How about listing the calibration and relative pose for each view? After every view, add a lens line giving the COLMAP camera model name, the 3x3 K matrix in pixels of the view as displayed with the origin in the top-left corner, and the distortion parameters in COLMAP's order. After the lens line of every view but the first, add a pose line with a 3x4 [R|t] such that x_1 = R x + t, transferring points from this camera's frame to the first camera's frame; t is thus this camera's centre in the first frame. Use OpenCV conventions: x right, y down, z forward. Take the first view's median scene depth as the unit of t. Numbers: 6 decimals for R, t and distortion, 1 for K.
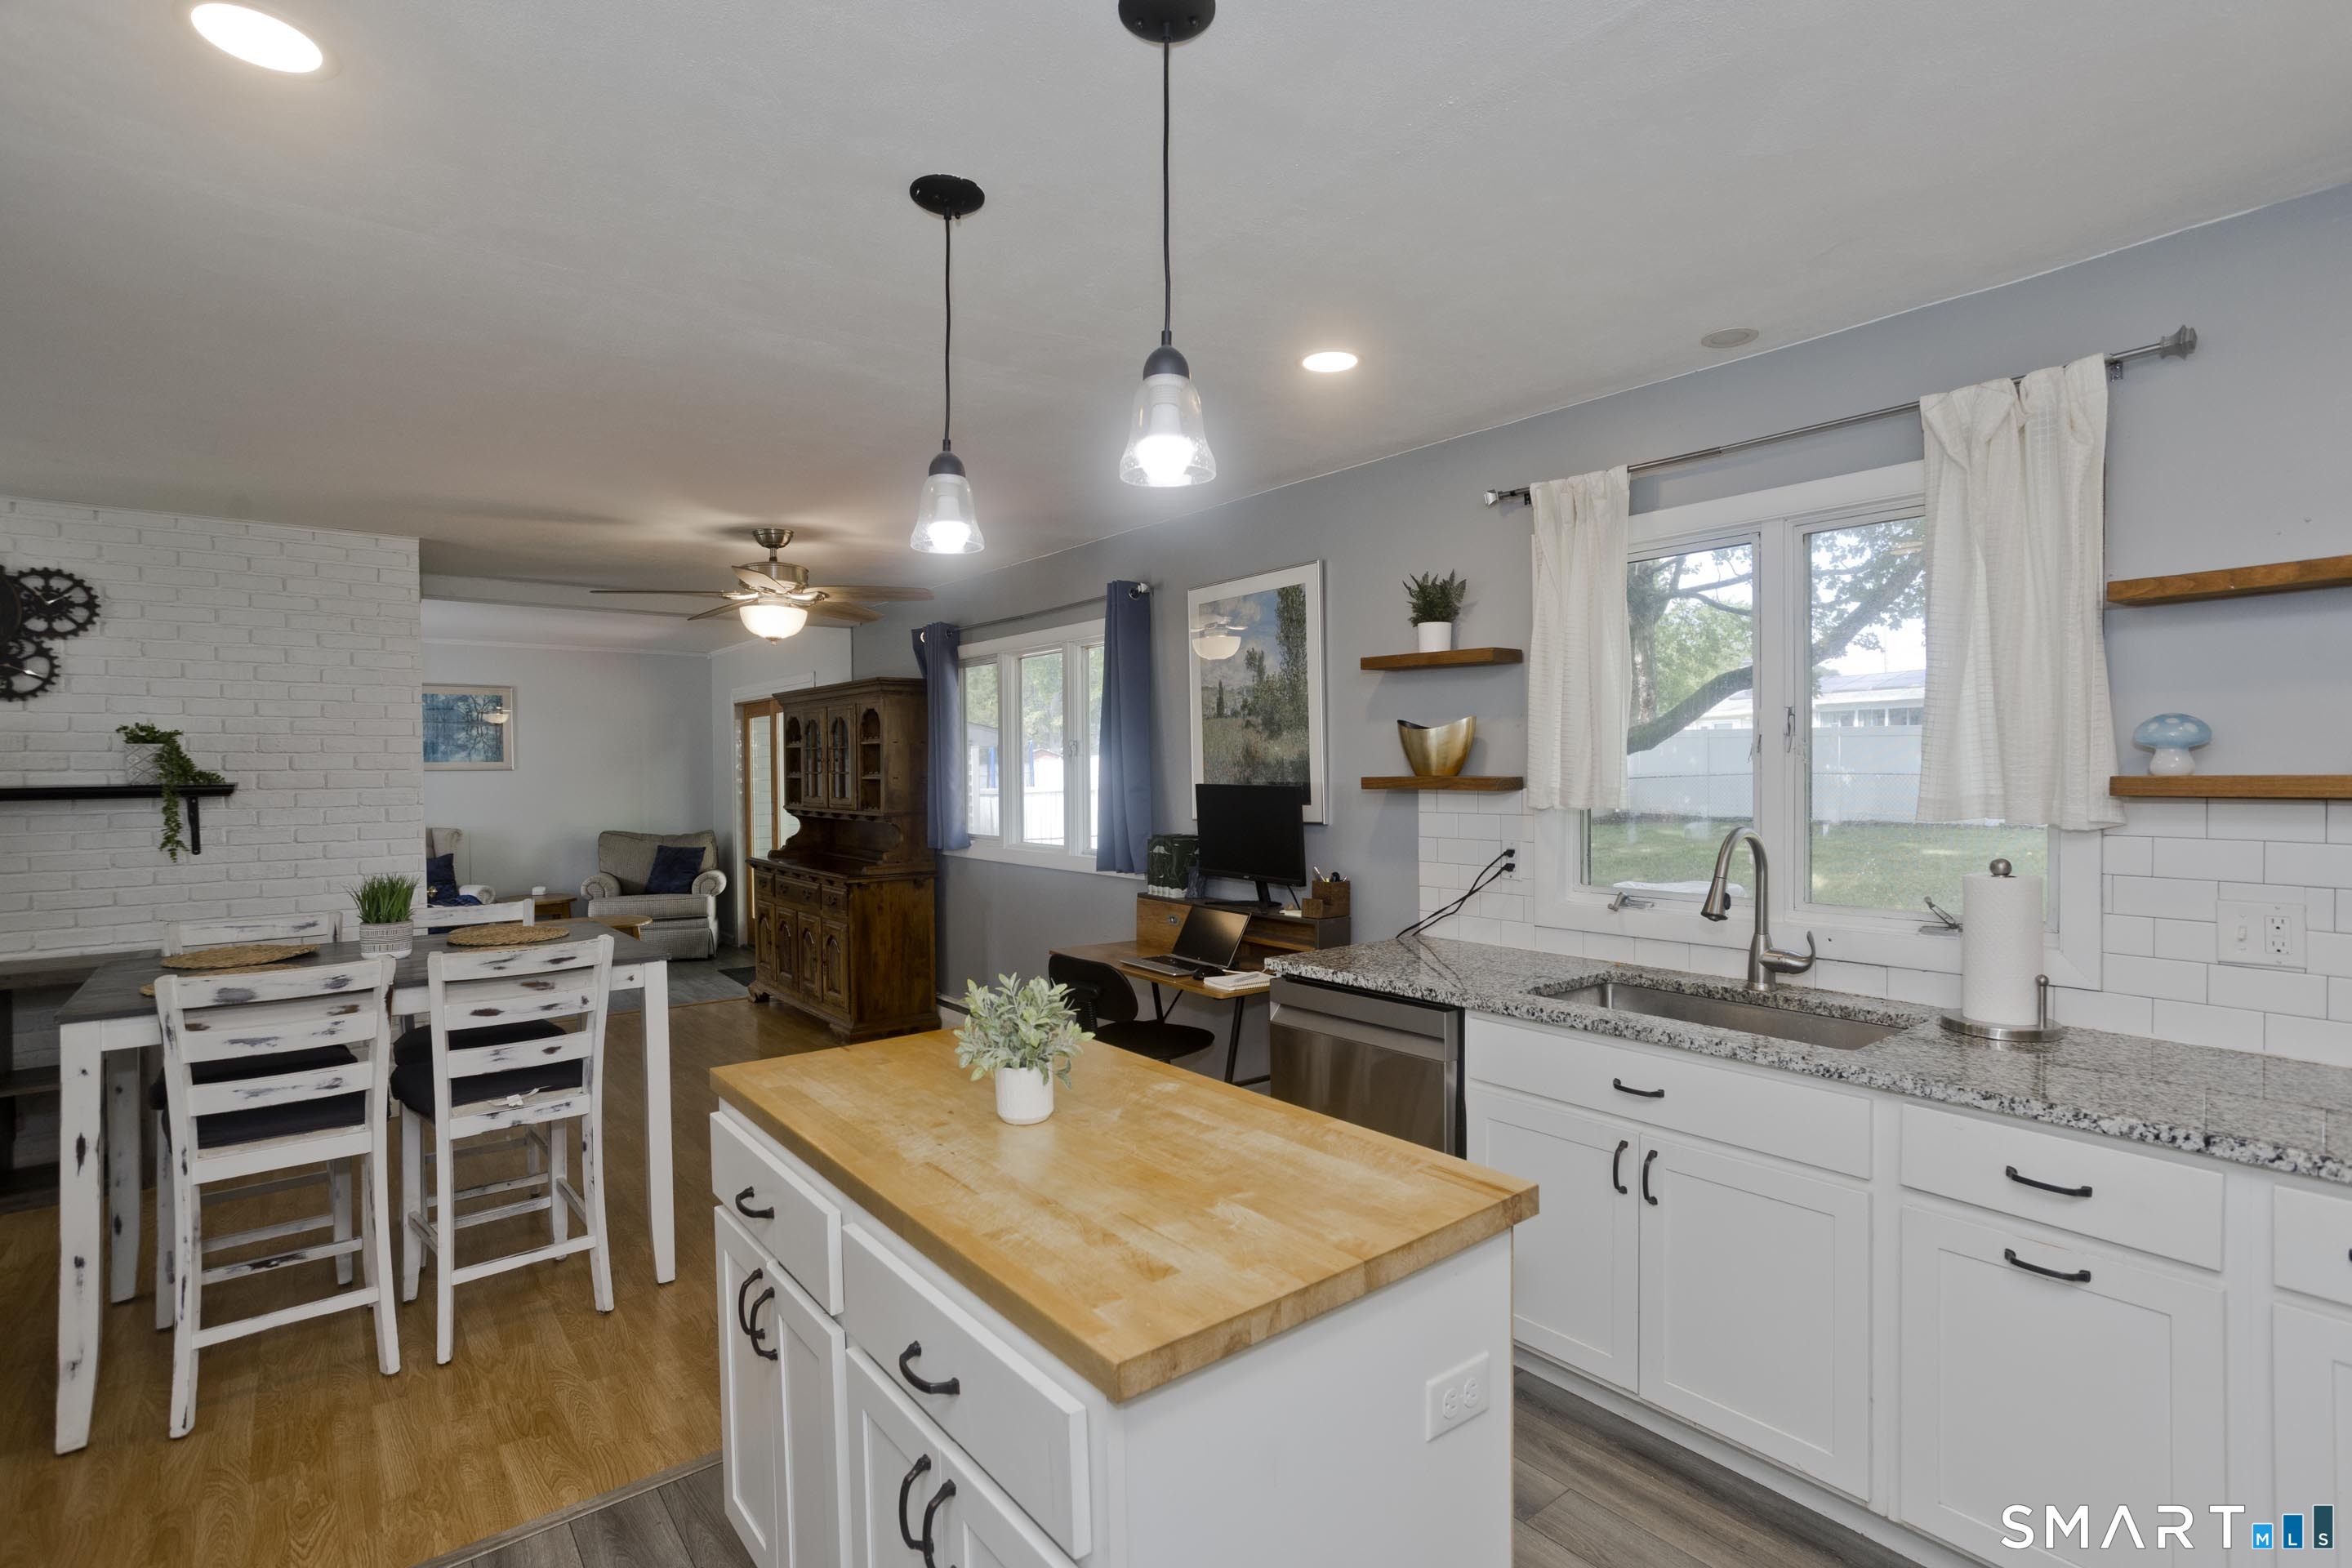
lens RADIAL K [[1125.5, 0, 1186.4], [0, 1125.5, 783.4], [0, 0, 1]] dist [-0.032956, 0.018501]
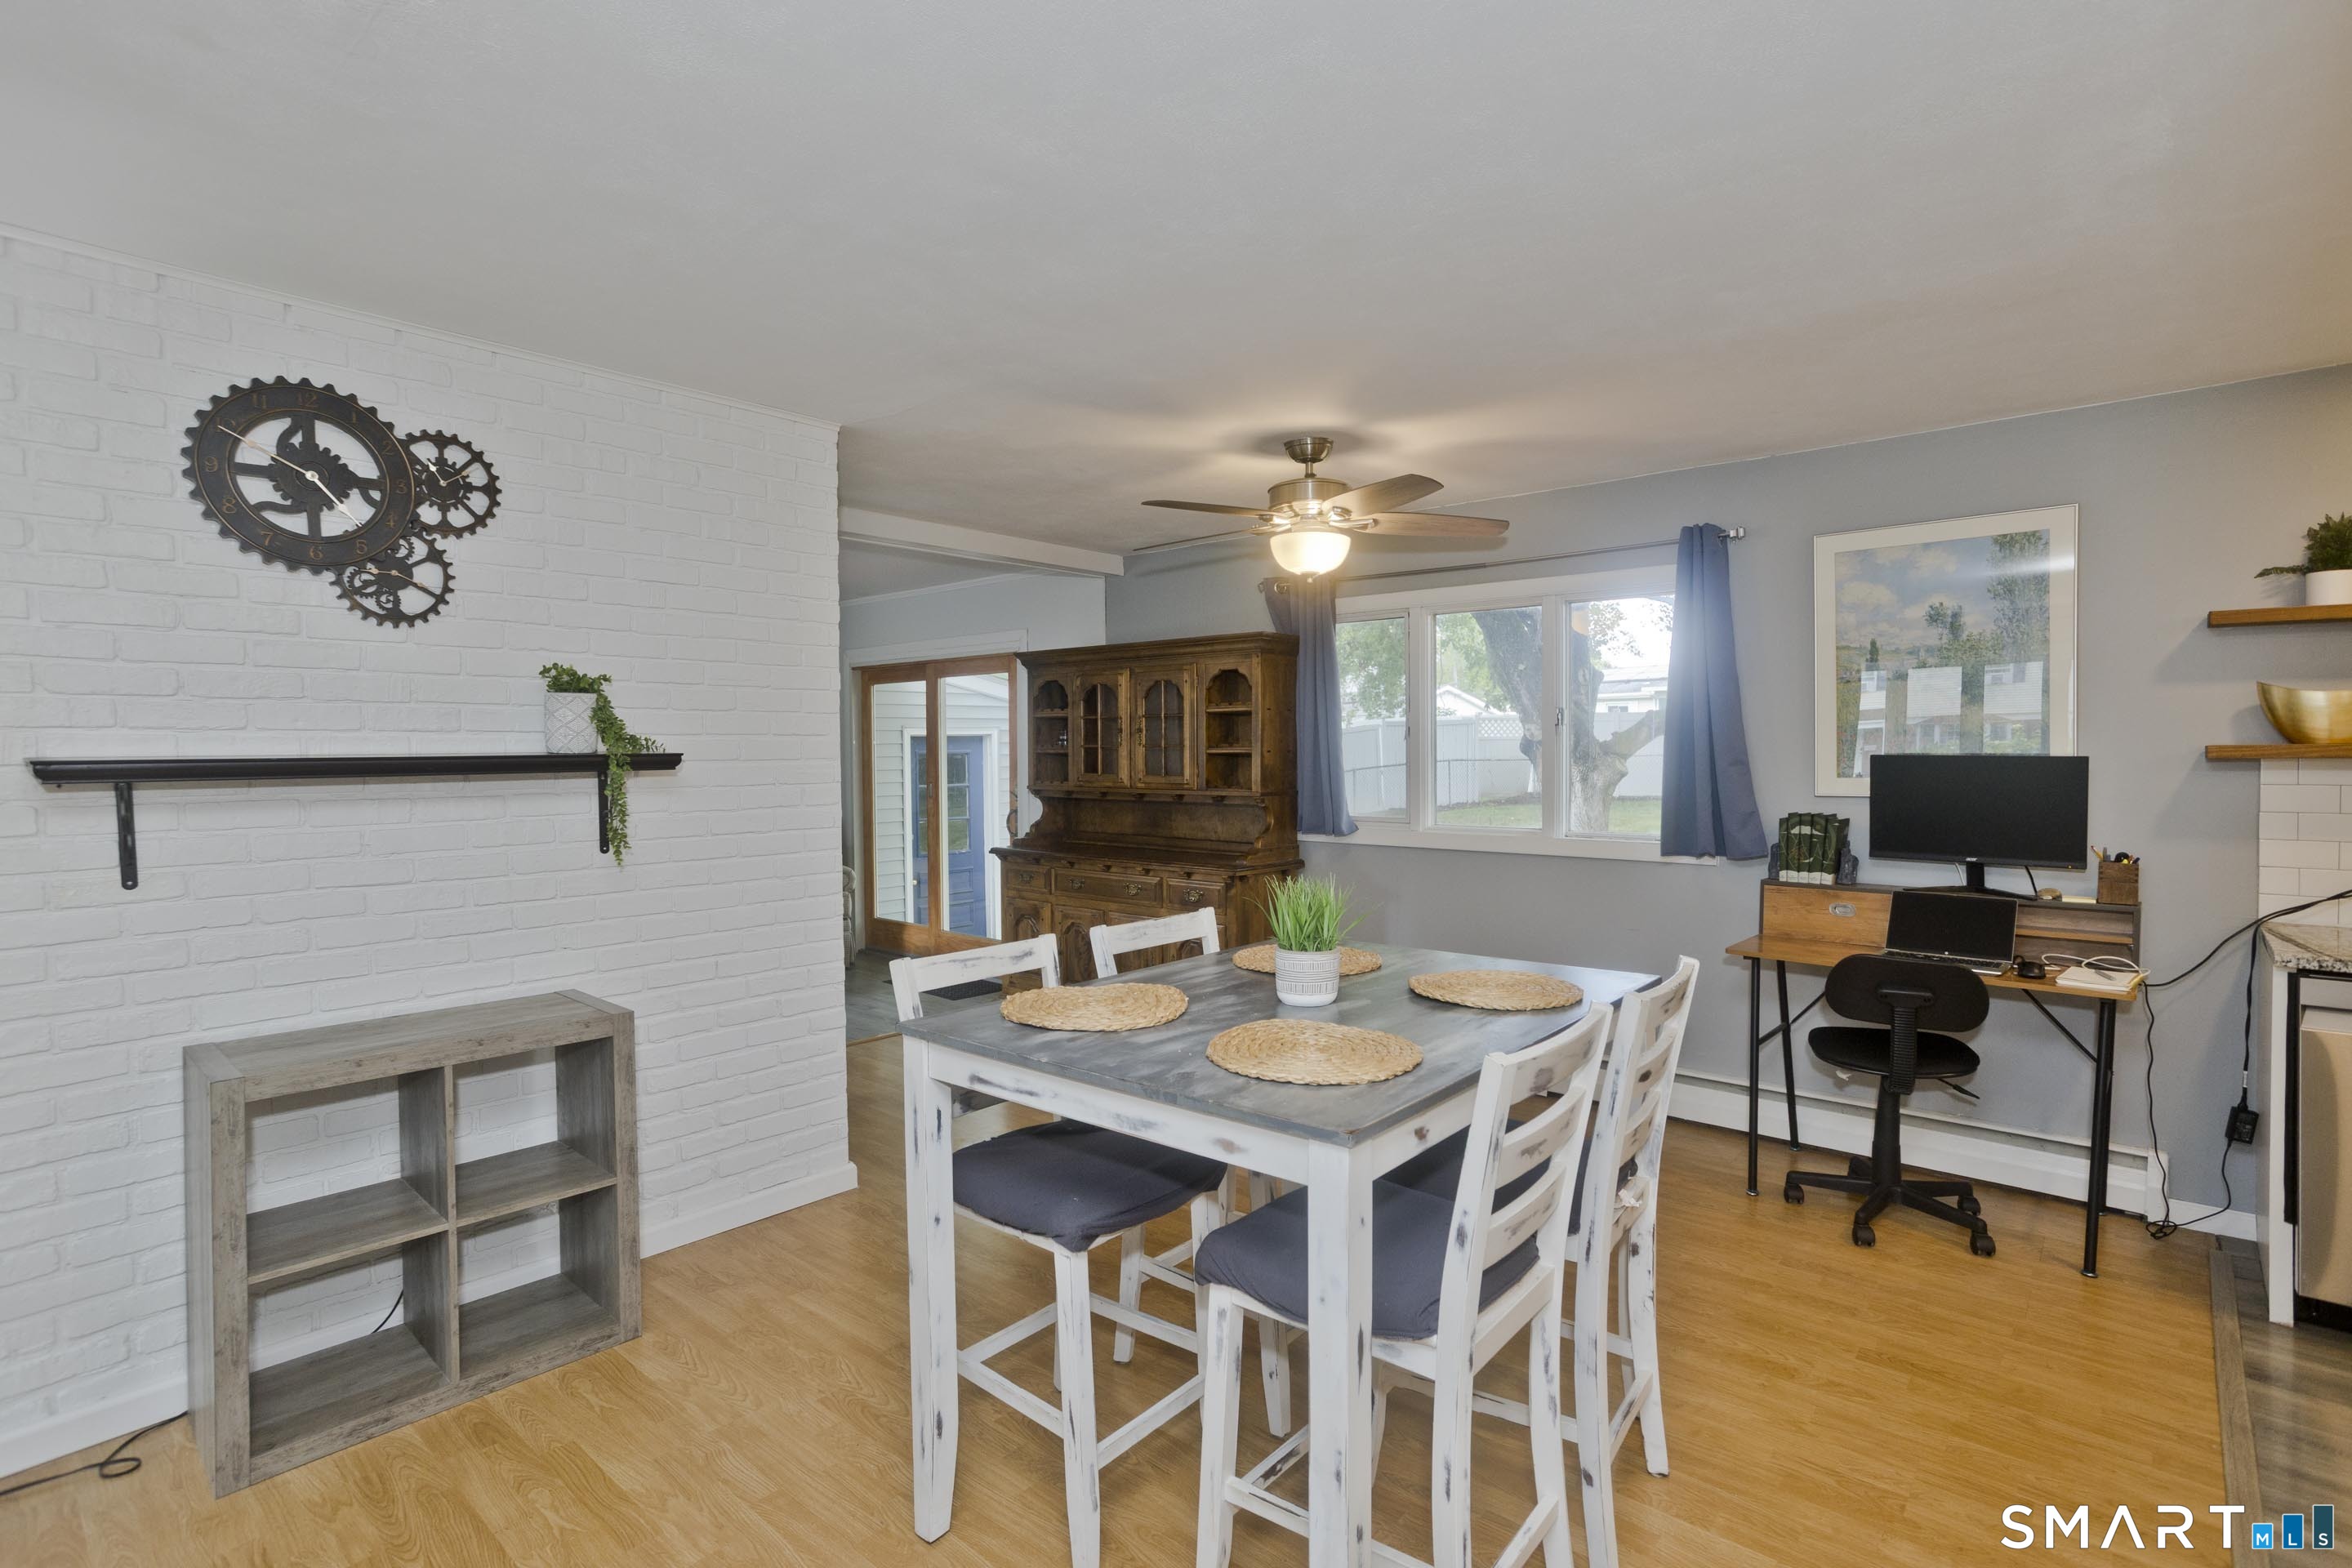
lens RADIAL K [[1125.5, 0, 1176.8], [0, 1125.5, 776.5], [0, 0, 1]] dist [-0.032956, 0.018501]
pose [[0.983483, -0.001419, 0.180996, -0.702584], [-0.000108, 0.999965, 0.008425, 0.010054], [-0.181002, -0.008305, 0.983448, 0.250421]]
